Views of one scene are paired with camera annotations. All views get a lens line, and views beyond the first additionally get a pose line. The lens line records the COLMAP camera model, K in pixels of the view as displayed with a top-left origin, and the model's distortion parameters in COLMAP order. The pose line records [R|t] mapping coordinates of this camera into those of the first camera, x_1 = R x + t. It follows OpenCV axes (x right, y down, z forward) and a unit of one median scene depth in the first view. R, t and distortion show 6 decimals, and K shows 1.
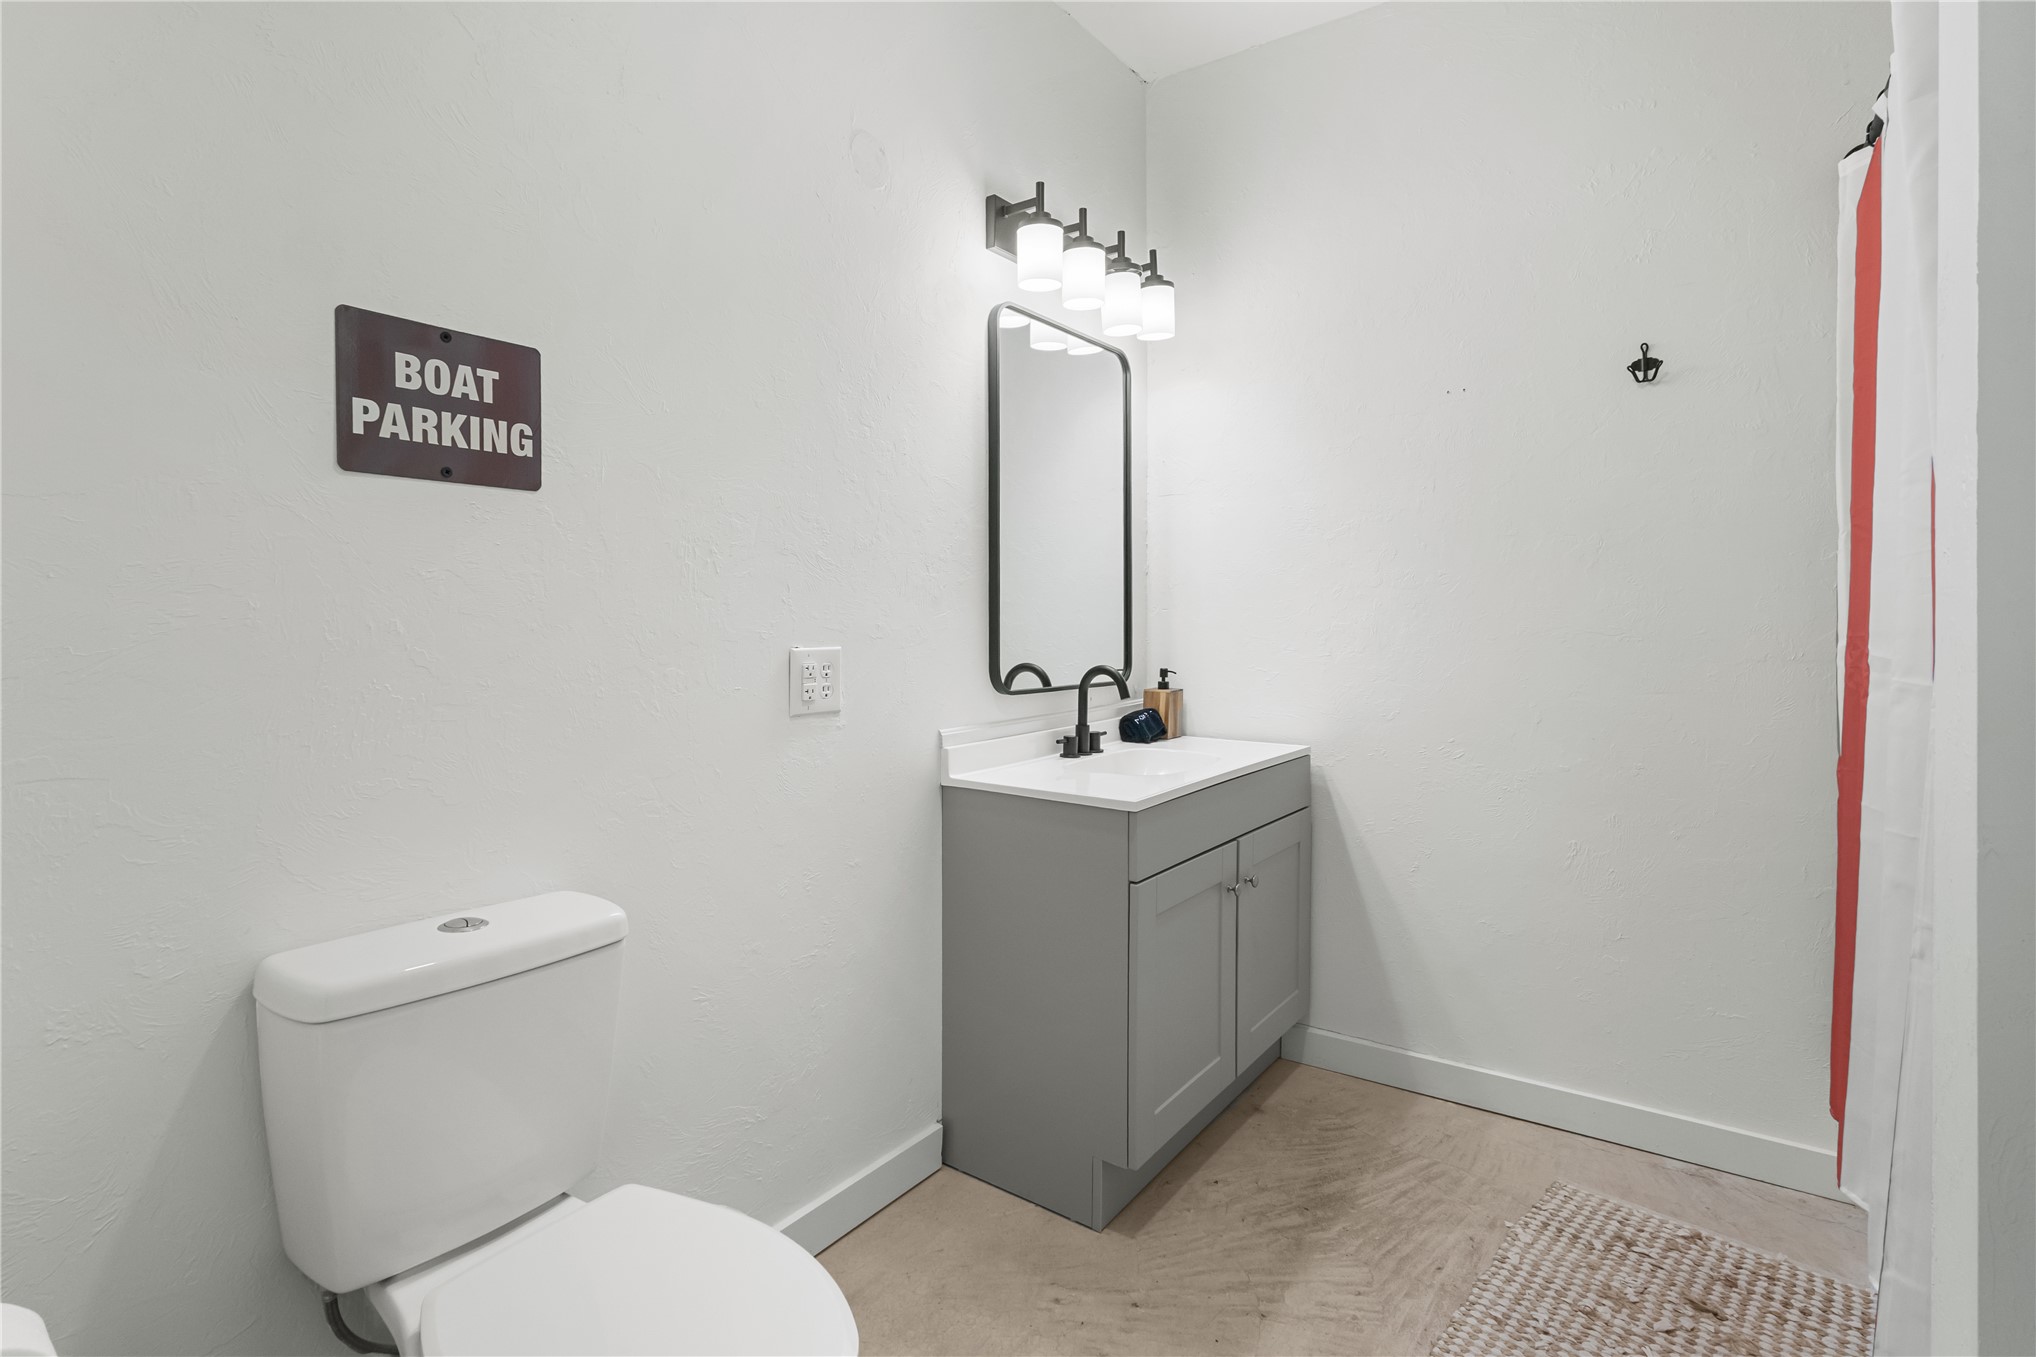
lens RADIAL K [[949.7, 0, 972.6], [0, 949.7, 629.7], [0, 0, 1]] dist [-0.020049, 0.000414]
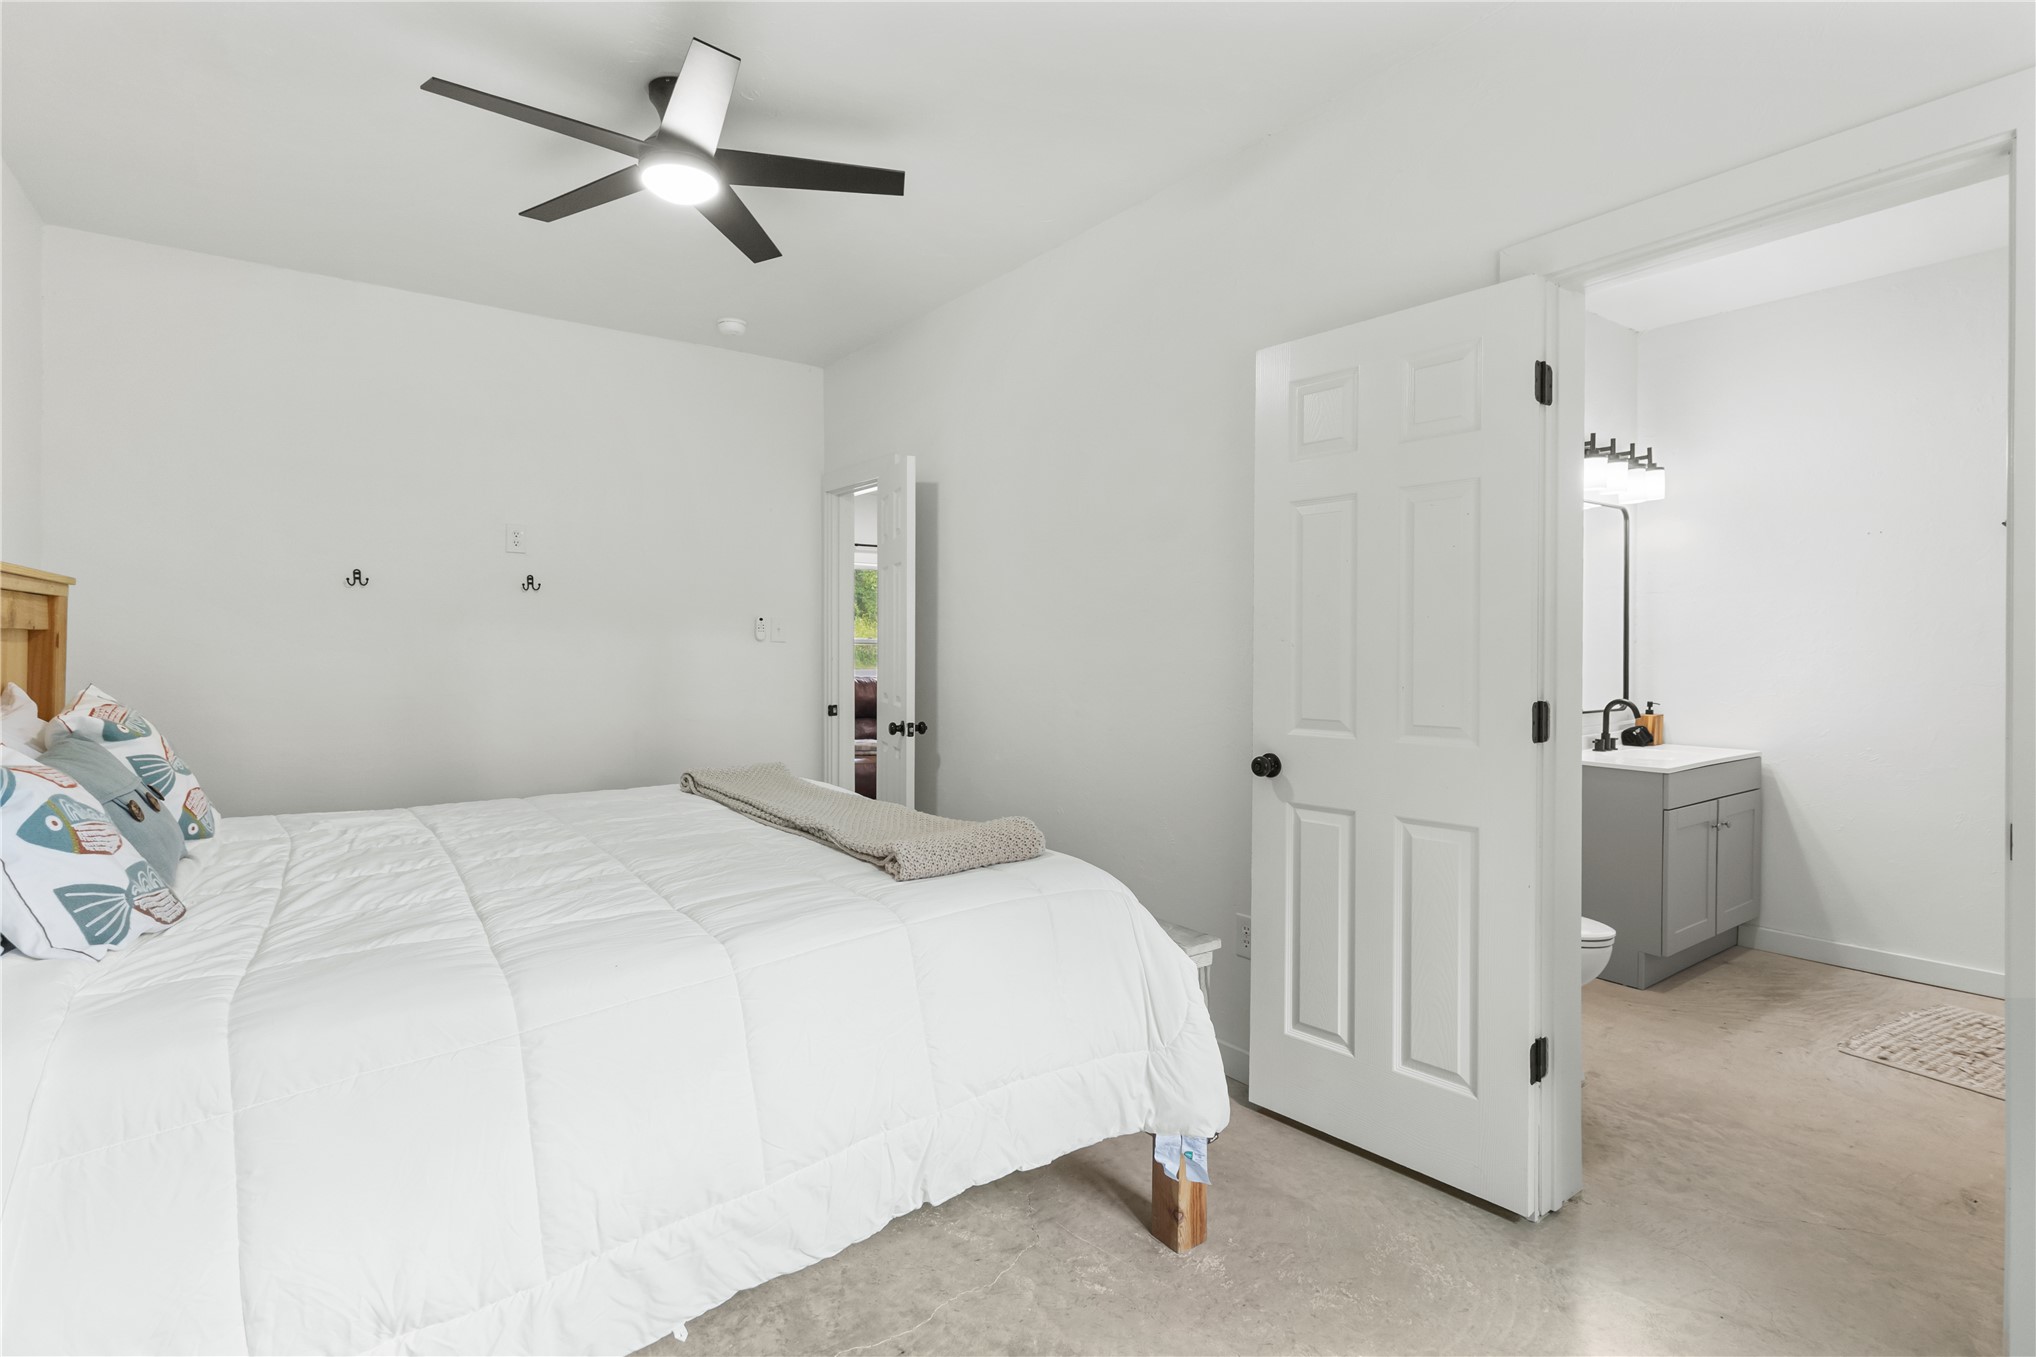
lens RADIAL K [[927.3, 0, 1018.2], [0, 927.3, 653.5], [0, 0, 1]] dist [0.003256, 0.000943]
pose [[0.959159, 0.007347, -0.282772, -0.449244], [-0.006498, 0.999971, 0.003938, -0.047029], [0.282793, -0.001939, 0.959179, -0.961117]]
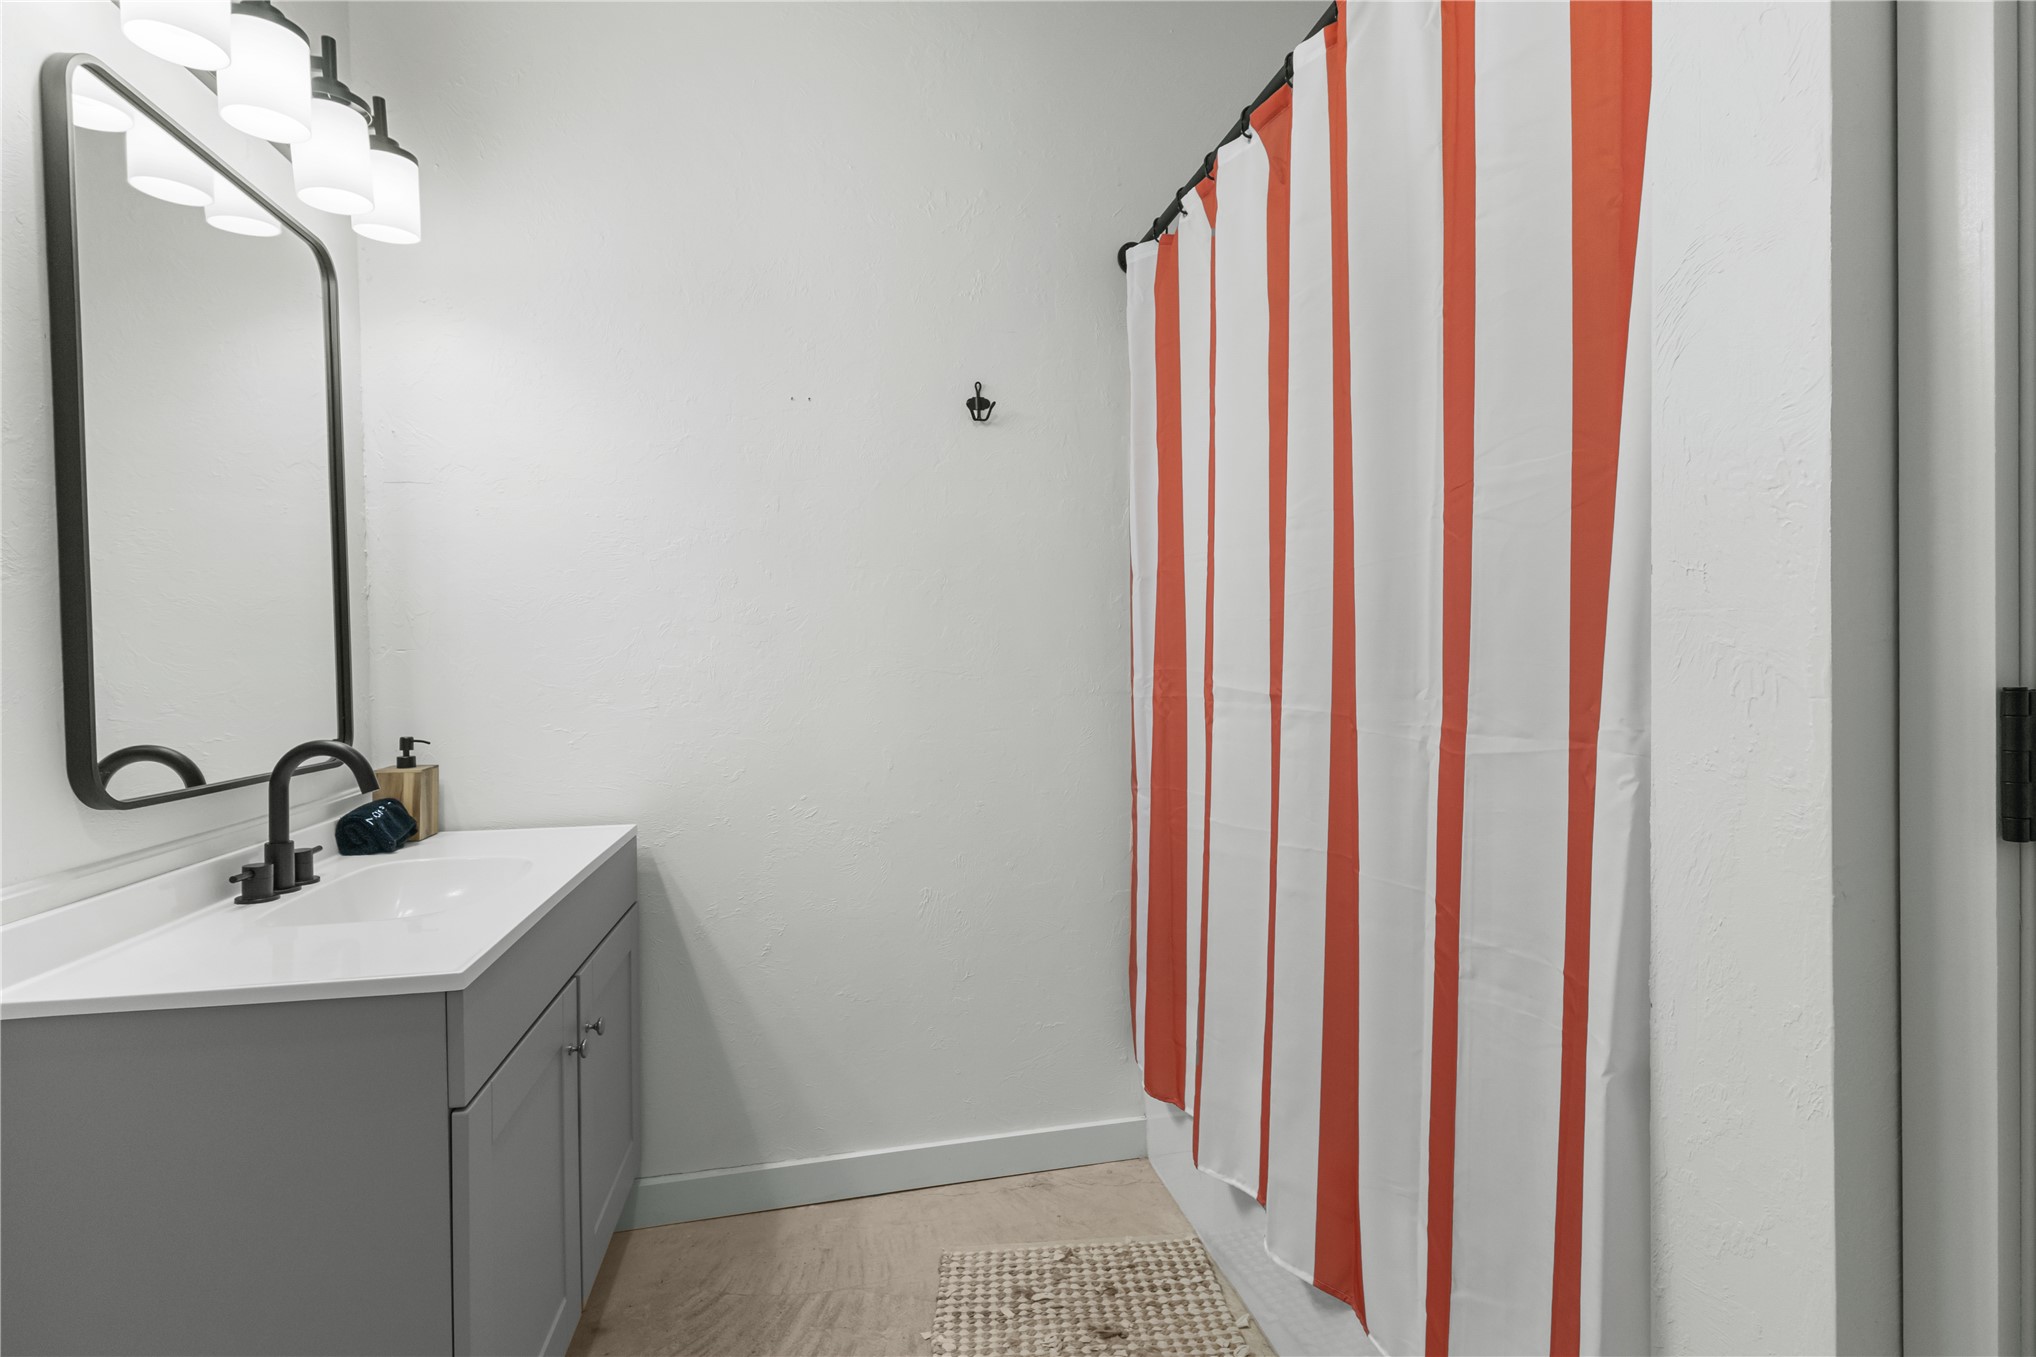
lens RADIAL K [[955.5, 0, 1015.4], [0, 955.5, 681.7], [0, 0, 1]] dist [-0.000583, 0.000410]
pose [[0.650996, -0.026175, 0.758629, -0.036615], [0.020300, 0.999648, 0.017070, -0.001483], [-0.758809, 0.004288, 0.651299, 0.266842]]
